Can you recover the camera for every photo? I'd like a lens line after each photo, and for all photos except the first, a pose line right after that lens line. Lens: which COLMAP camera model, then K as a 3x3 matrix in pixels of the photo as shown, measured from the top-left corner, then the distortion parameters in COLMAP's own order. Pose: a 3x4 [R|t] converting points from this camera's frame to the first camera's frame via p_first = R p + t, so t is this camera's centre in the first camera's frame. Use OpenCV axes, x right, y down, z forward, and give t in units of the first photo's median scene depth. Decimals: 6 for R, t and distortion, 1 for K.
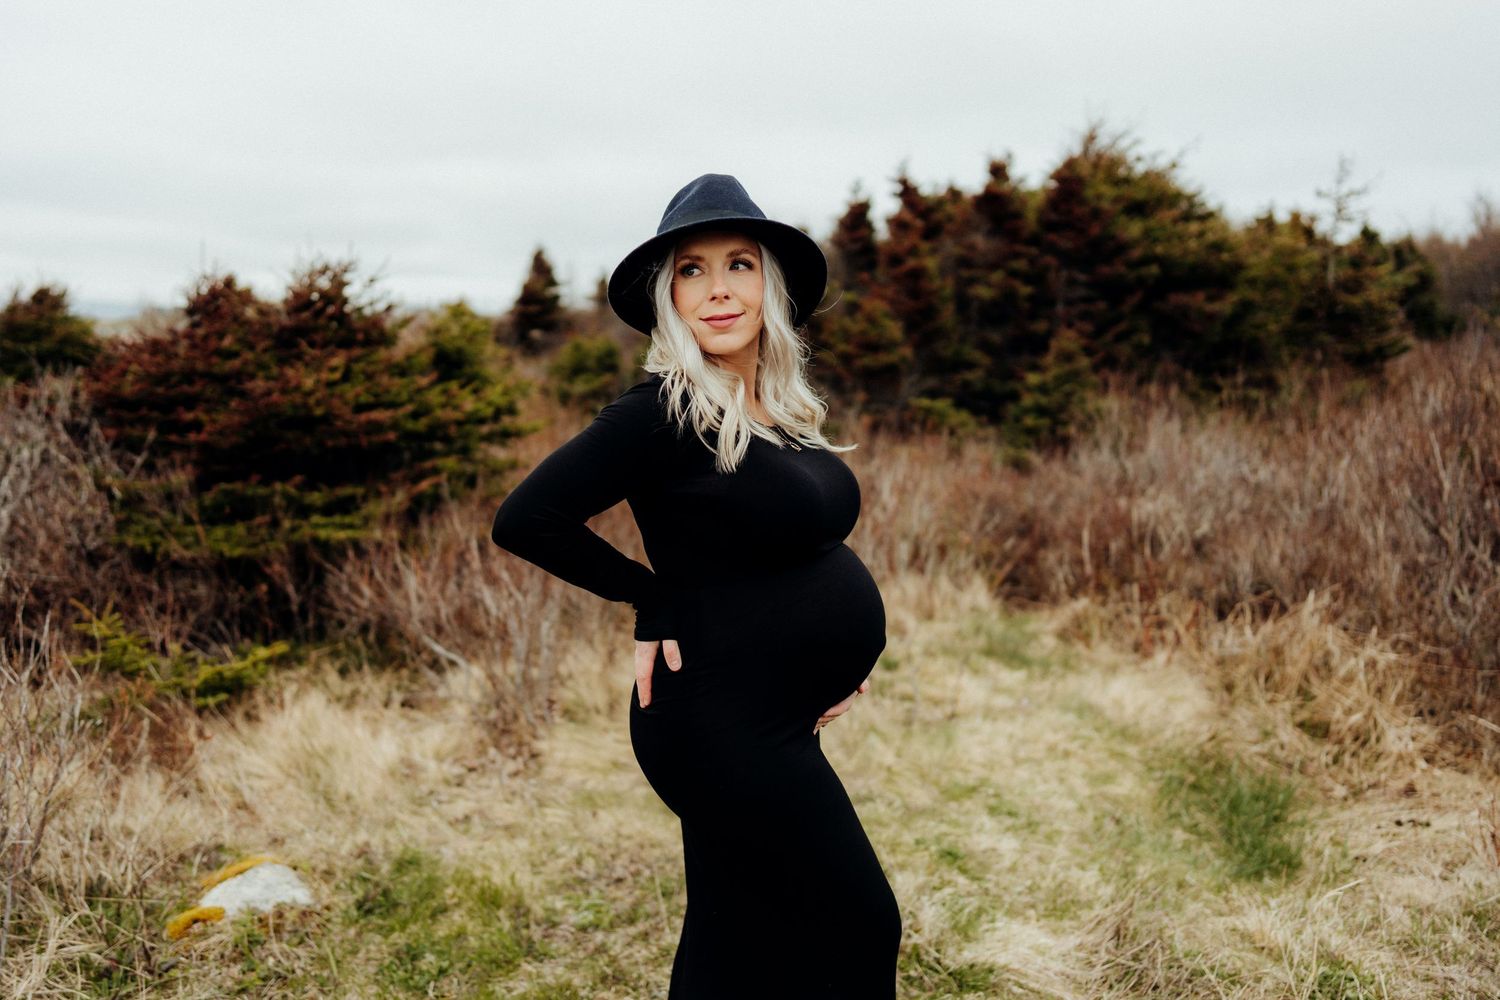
lens RADIAL K [[1003.4, 0, 750.0], [0, 1003.4, 500.0], [0, 0, 1]] dist [-0.000282, 0.000602]
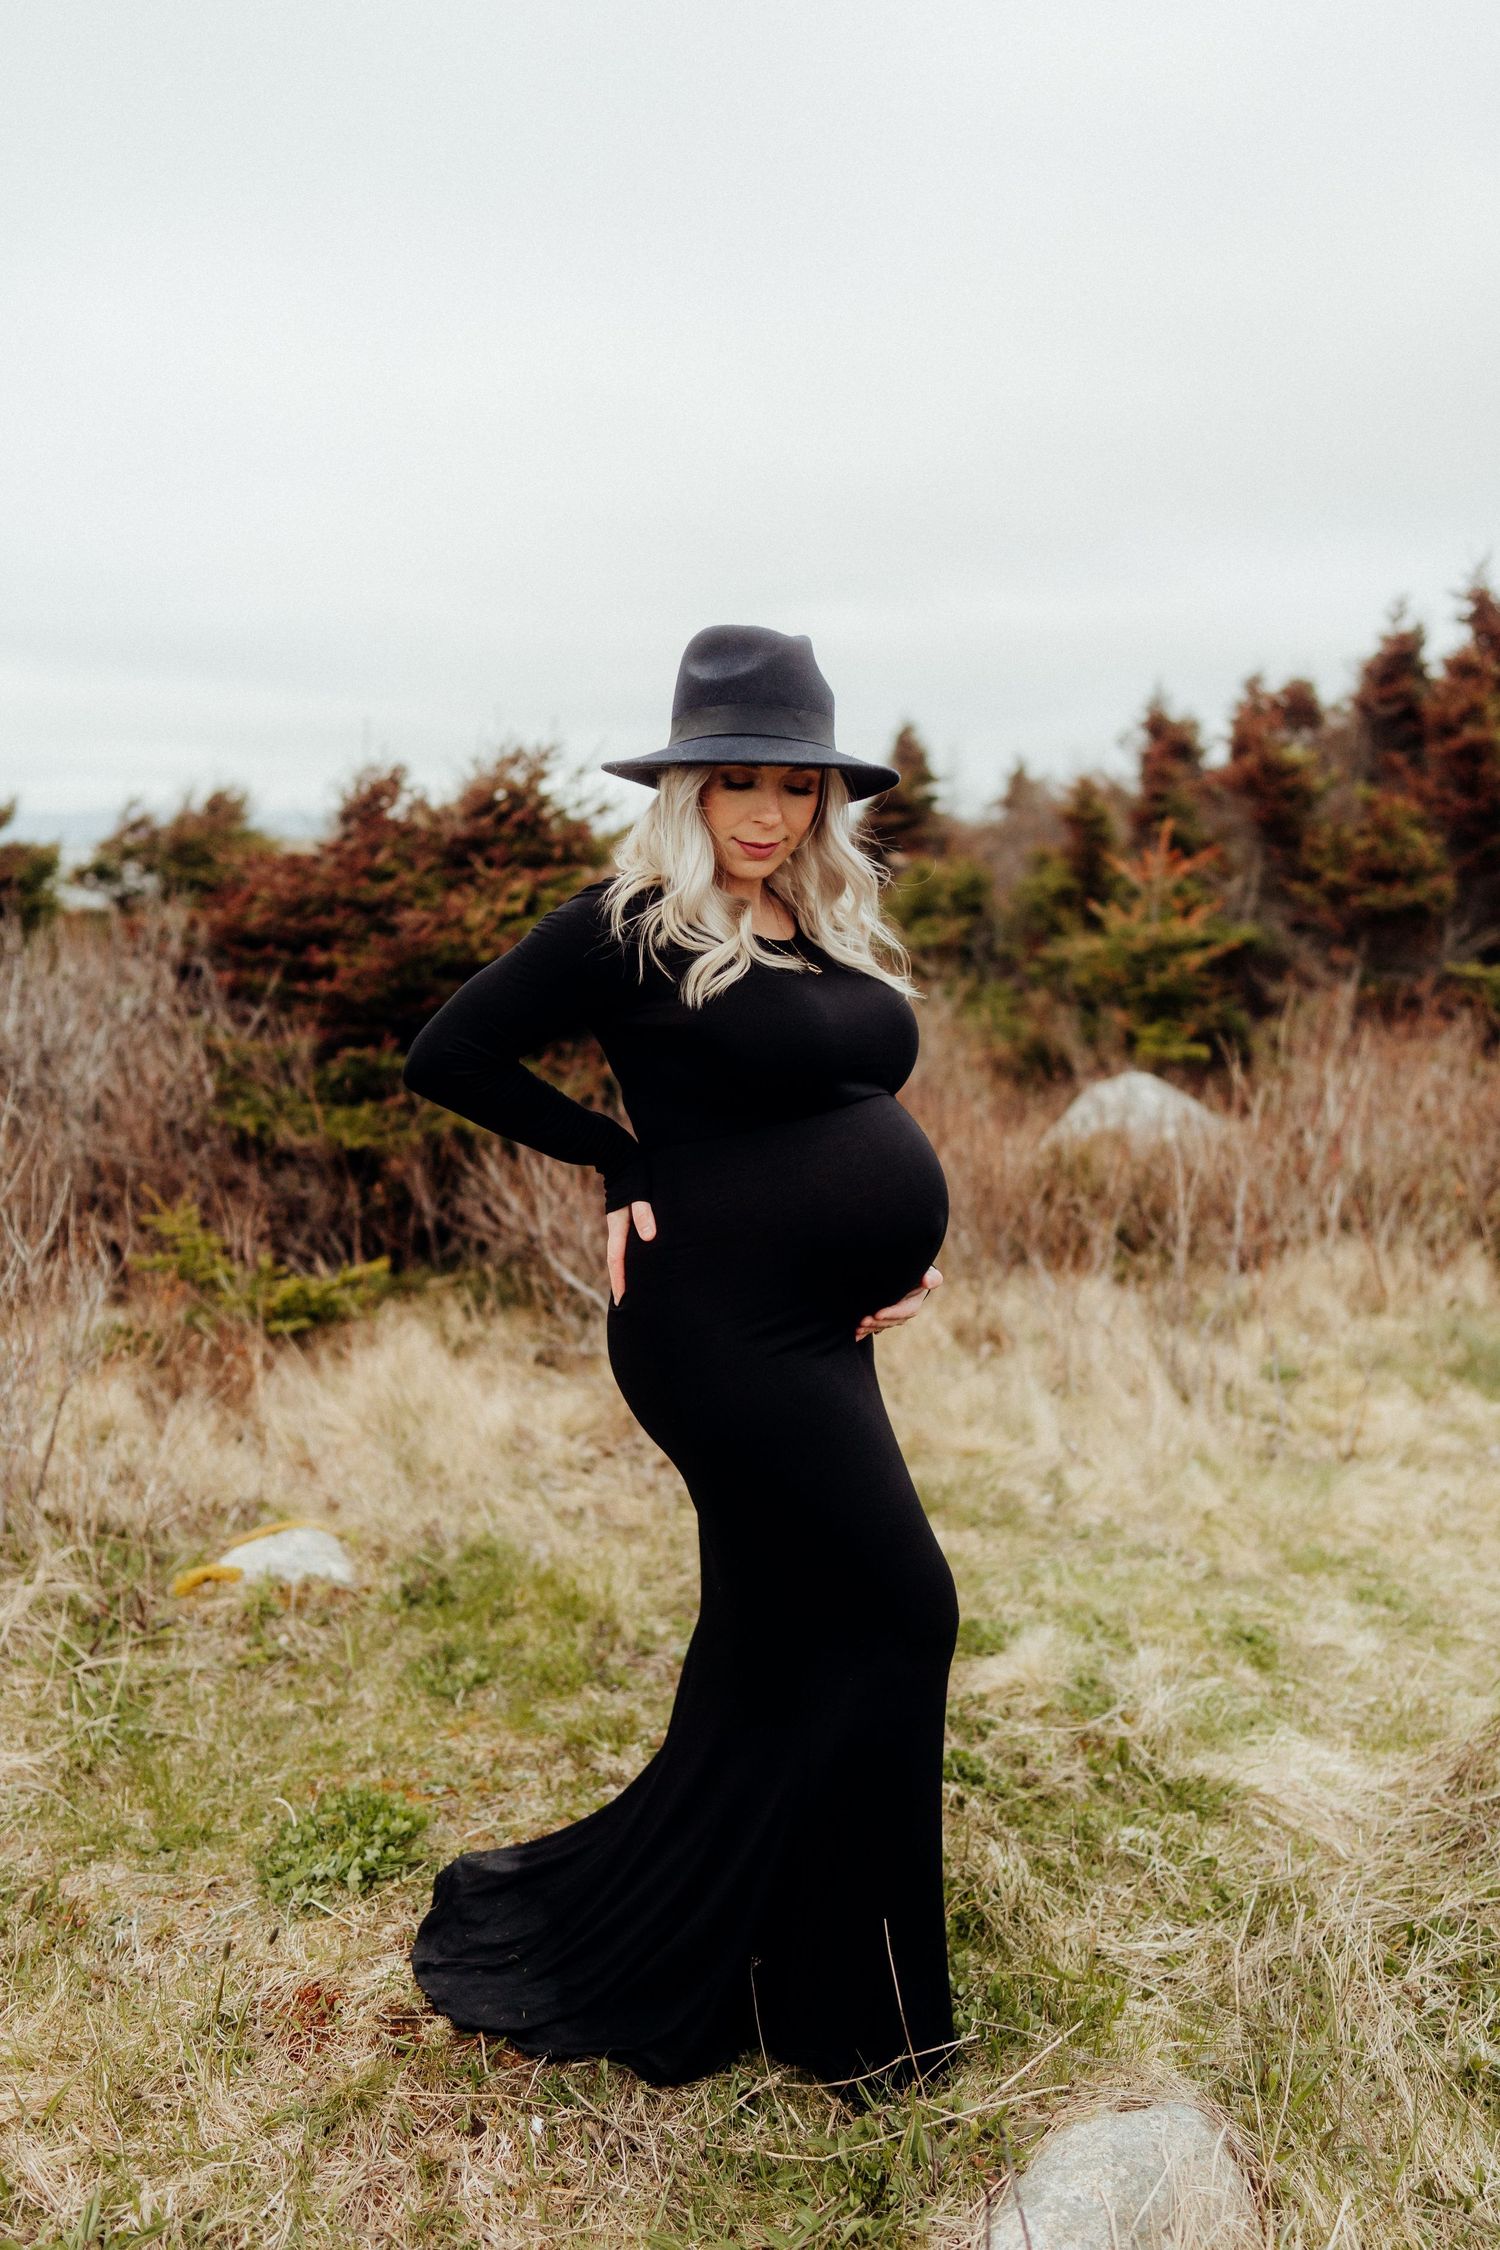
lens RADIAL K [[1622.1, 0, 800.1], [0, 1622.1, 1125.7], [0, 0, 1]] dist [0.001287, -0.000309]
pose [[0.961925, 0.046719, -0.269290, 0.157977], [-0.047344, 0.998870, 0.004176, 0.026939], [0.269180, 0.008732, 0.963050, -0.073235]]
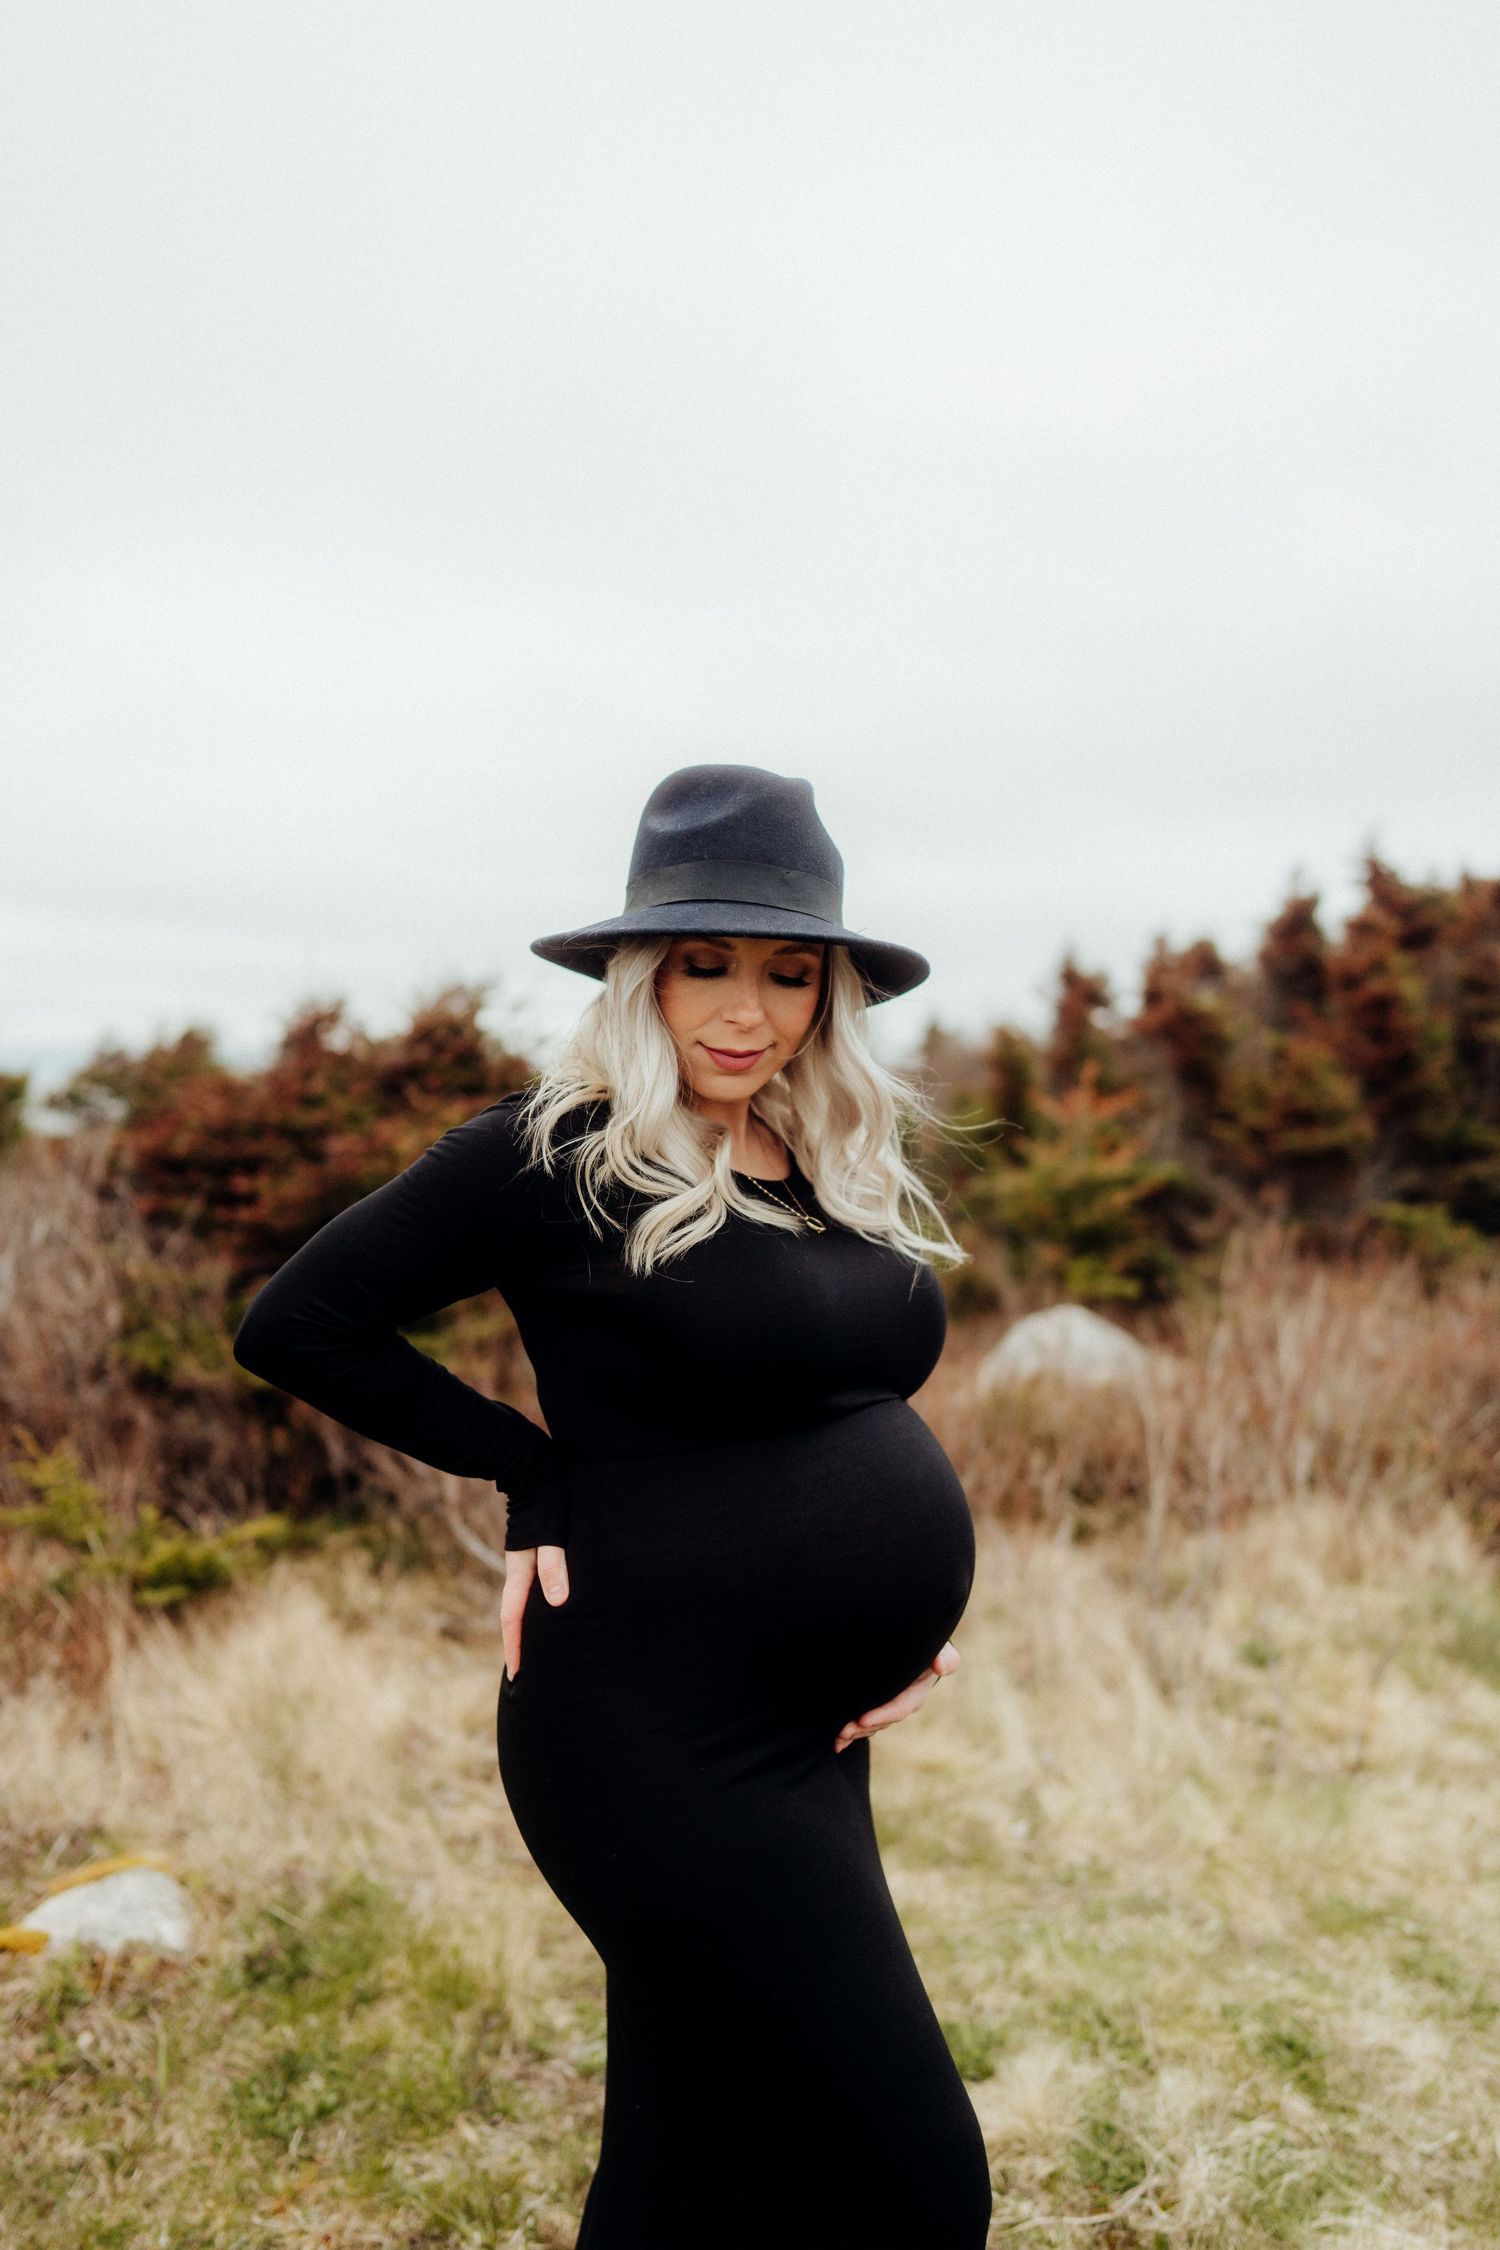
lens RADIAL K [[1505.2, 0, 750.0], [0, 1505.2, 1125.0], [0, 0, 1]] dist [-0.000282, 0.000602]
pose [[0.965115, 0.021345, -0.260956, 0.103354], [-0.059925, 0.988223, -0.140796, 0.005875], [0.254878, 0.151522, 0.955028, 0.092643]]
